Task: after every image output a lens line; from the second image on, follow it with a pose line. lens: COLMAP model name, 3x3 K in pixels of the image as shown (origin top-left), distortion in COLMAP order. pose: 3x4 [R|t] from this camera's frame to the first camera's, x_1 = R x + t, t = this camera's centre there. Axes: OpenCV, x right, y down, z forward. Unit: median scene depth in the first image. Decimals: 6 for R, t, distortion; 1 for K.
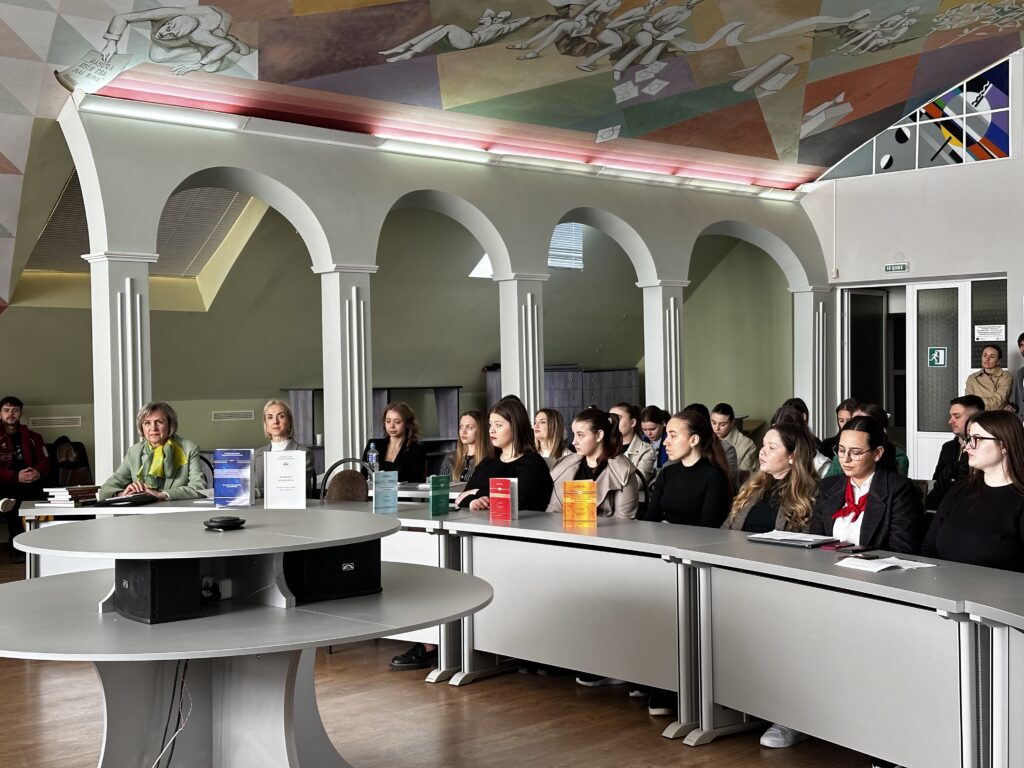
lens RADIAL K [[1423.0, 0, 517.8], [0, 1423.0, 376.1], [0, 0, 1]] dist [0.120315, 0.000000]
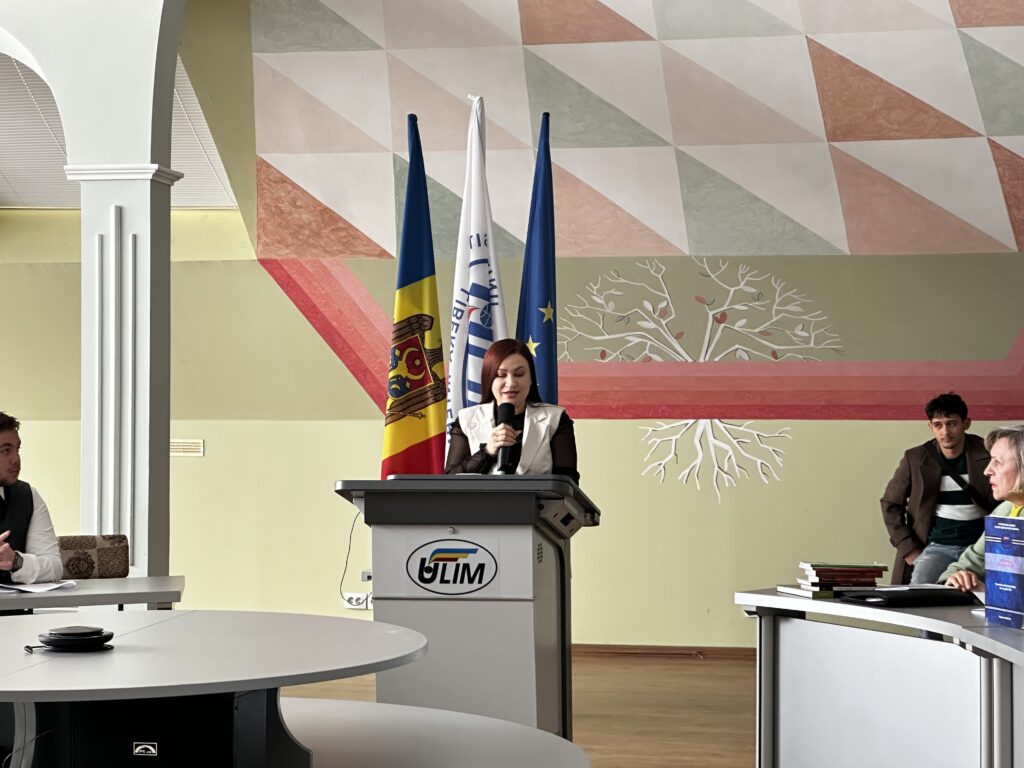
lens RADIAL K [[2270.5, 0, 509.5], [0, 2270.5, 384.2], [0, 0, 1]] dist [-0.045915, 0.000000]
pose [[0.566628, 0.015187, -0.823834, 0.254013], [-0.009760, 0.999884, 0.011719, -0.002775], [0.823916, 0.001400, 0.566710, 0.268898]]
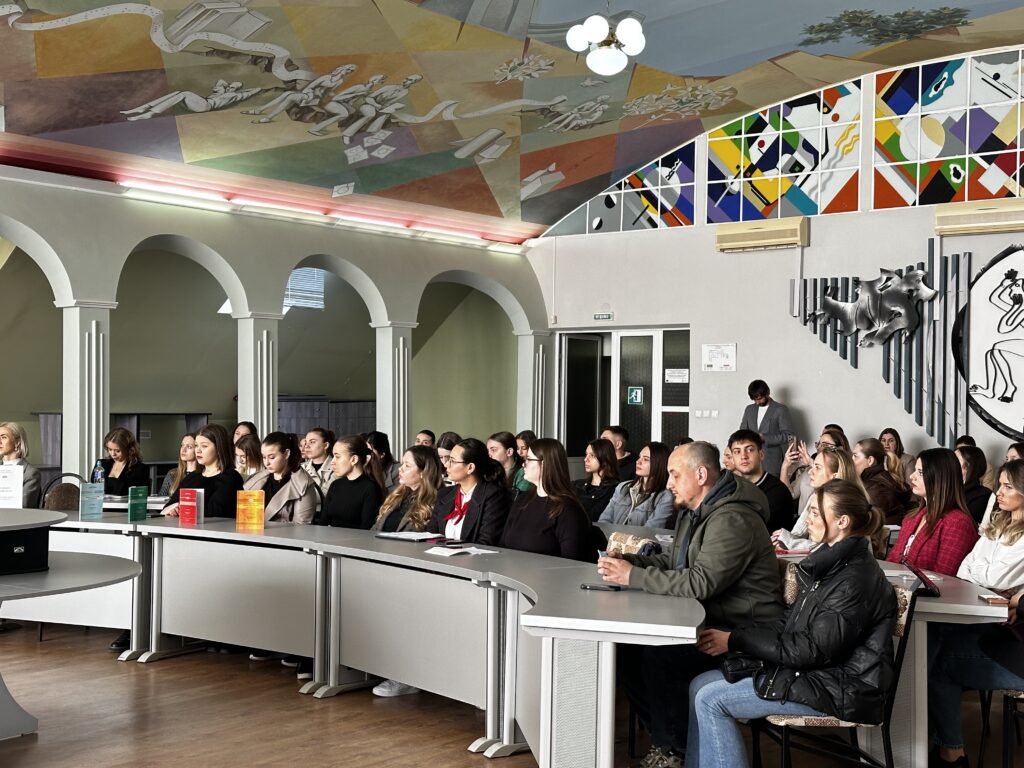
lens RADIAL K [[1423.0, 0, 521.8], [0, 1423.0, 387.3], [0, 0, 1]] dist [0.120315, 0.000000]
pose [[0.990495, 0.021972, 0.135782, 0.061064], [-0.019966, 0.999671, -0.016118, 0.000093], [-0.136092, 0.013253, 0.990608, -0.142375]]
